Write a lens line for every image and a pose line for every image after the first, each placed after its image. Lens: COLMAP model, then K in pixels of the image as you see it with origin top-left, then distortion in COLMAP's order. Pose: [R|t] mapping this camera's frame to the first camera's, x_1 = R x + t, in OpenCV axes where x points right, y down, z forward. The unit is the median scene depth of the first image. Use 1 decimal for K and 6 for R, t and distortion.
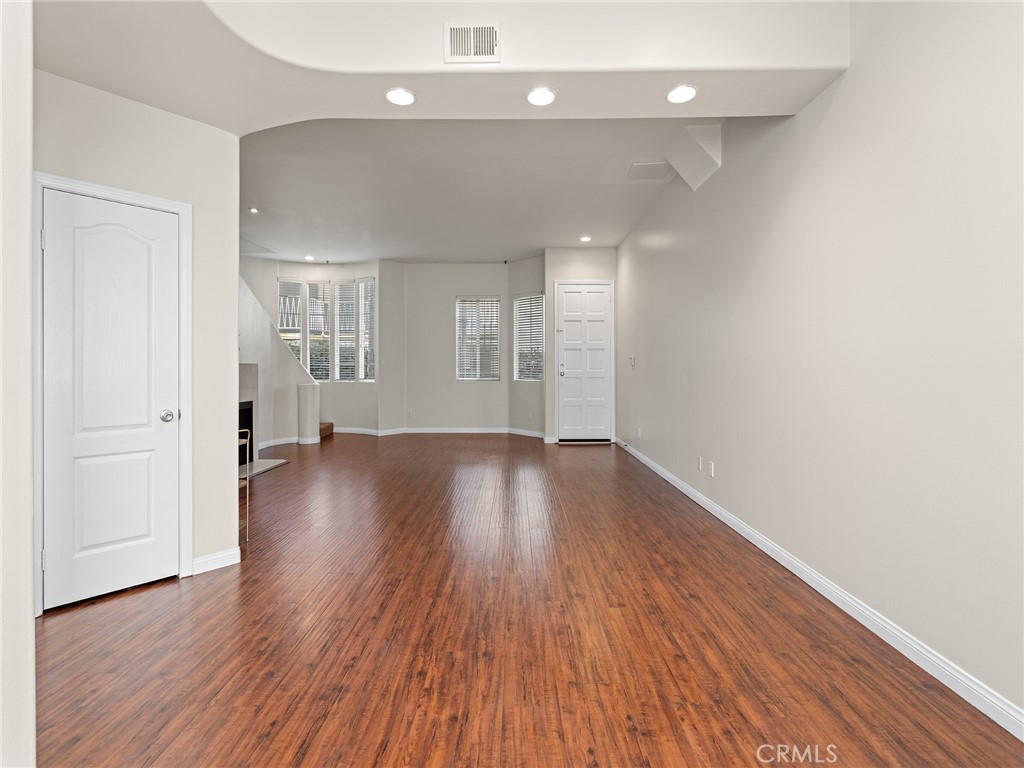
lens RADIAL K [[465.1, 0, 512.9], [0, 465.1, 373.9], [0, 0, 1]] dist [-0.005325, 0.002097]
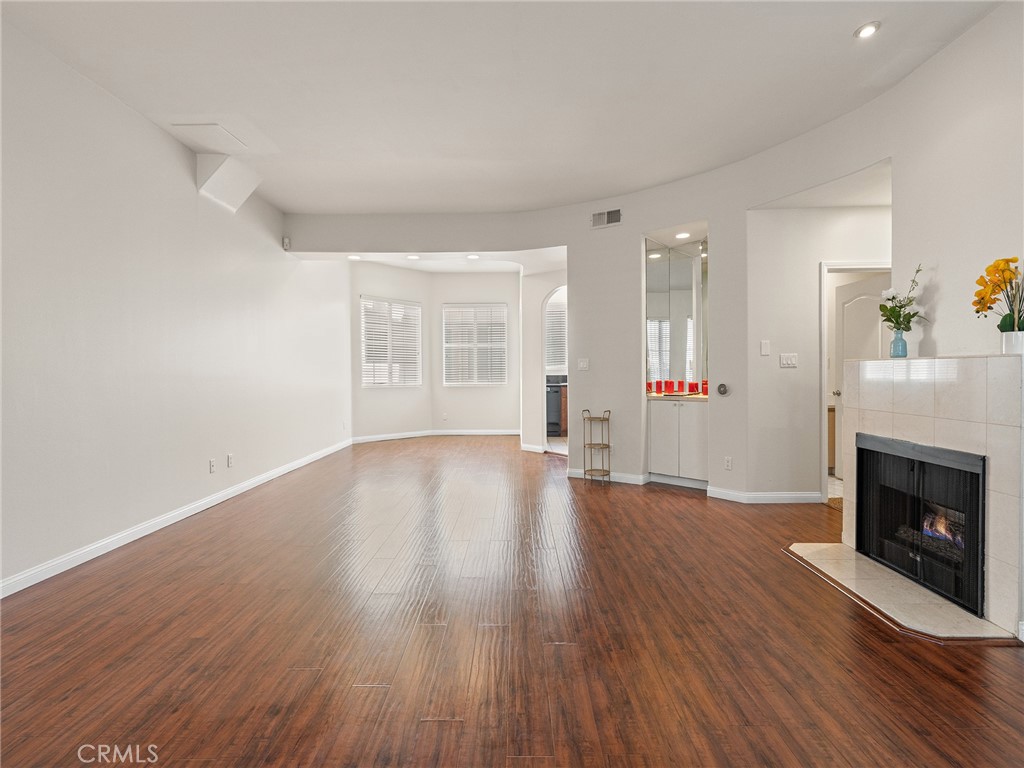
lens RADIAL K [[465.1, 0, 512.4], [0, 465.1, 379.0], [0, 0, 1]] dist [-0.005325, 0.002097]
pose [[-0.999937, 0.007082, 0.008653, -0.201421], [0.007270, 0.999733, 0.021922, -0.015567], [-0.008496, 0.021983, -0.999722, 1.462143]]
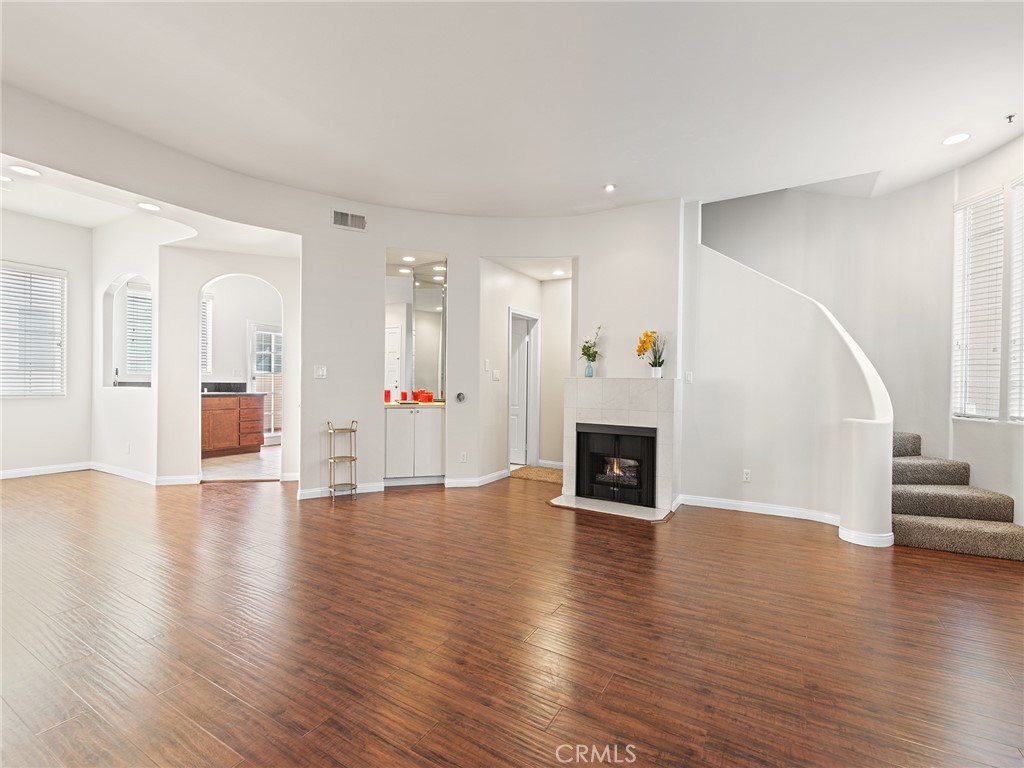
lens RADIAL K [[465.1, 0, 507.5], [0, 465.1, 388.5], [0, 0, 1]] dist [-0.005325, 0.002097]
pose [[-0.507810, 0.002465, -0.861466, 0.222823], [-0.020686, 0.999673, 0.015054, -0.012829], [0.861221, 0.025465, -0.507592, 1.249942]]
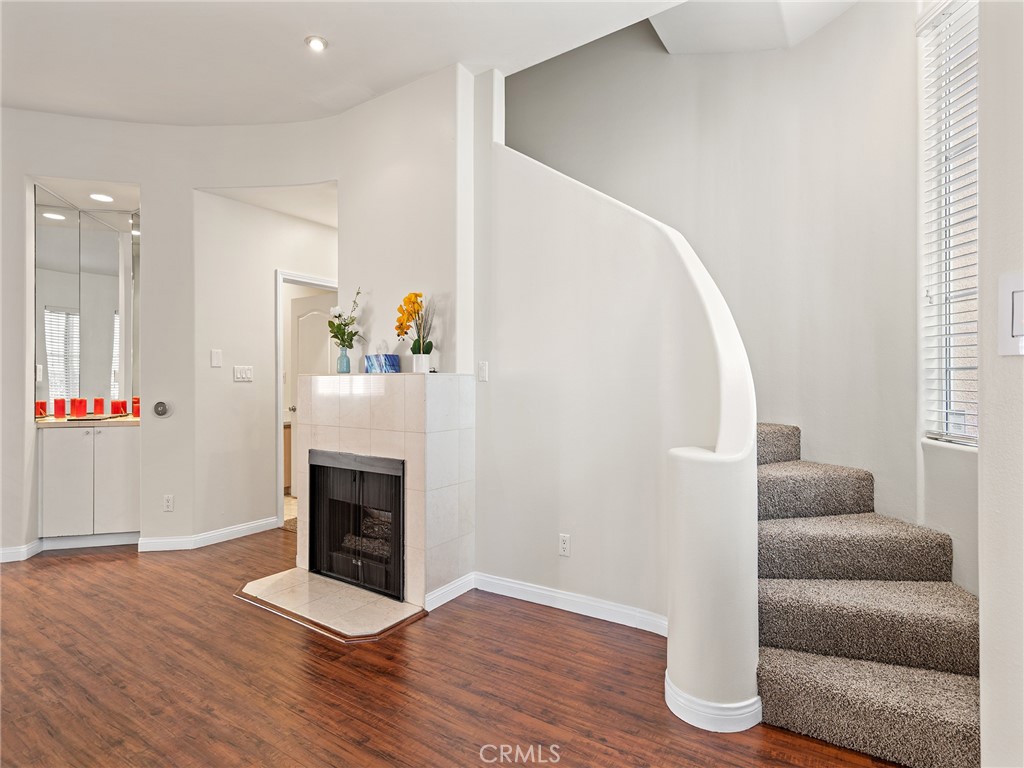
lens RADIAL K [[527.5, 0, 506.9], [0, 527.5, 382.0], [0, 0, 1]] dist [0.005794, -0.000157]
pose [[-0.553497, -0.002583, -0.832847, -0.221803], [-0.004616, 0.999989, -0.000034, -0.015768], [0.832838, 0.003825, -0.553503, 1.438526]]
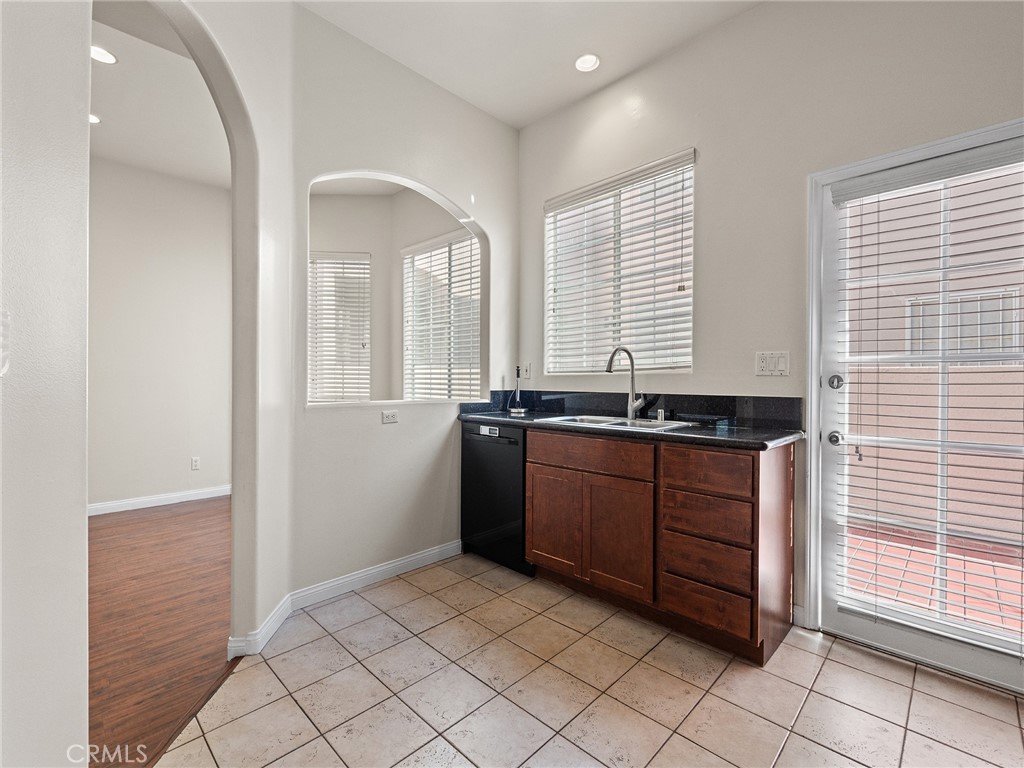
lens RADIAL K [[465.1, 0, 521.6], [0, 465.1, 387.0], [0, 0, 1]] dist [-0.005325, 0.002097]
pose [[-0.733538, -0.015637, 0.679468, -0.655738], [-0.003642, 0.999811, 0.019077, -0.008991], [-0.679638, 0.011519, -0.733457, 0.349943]]
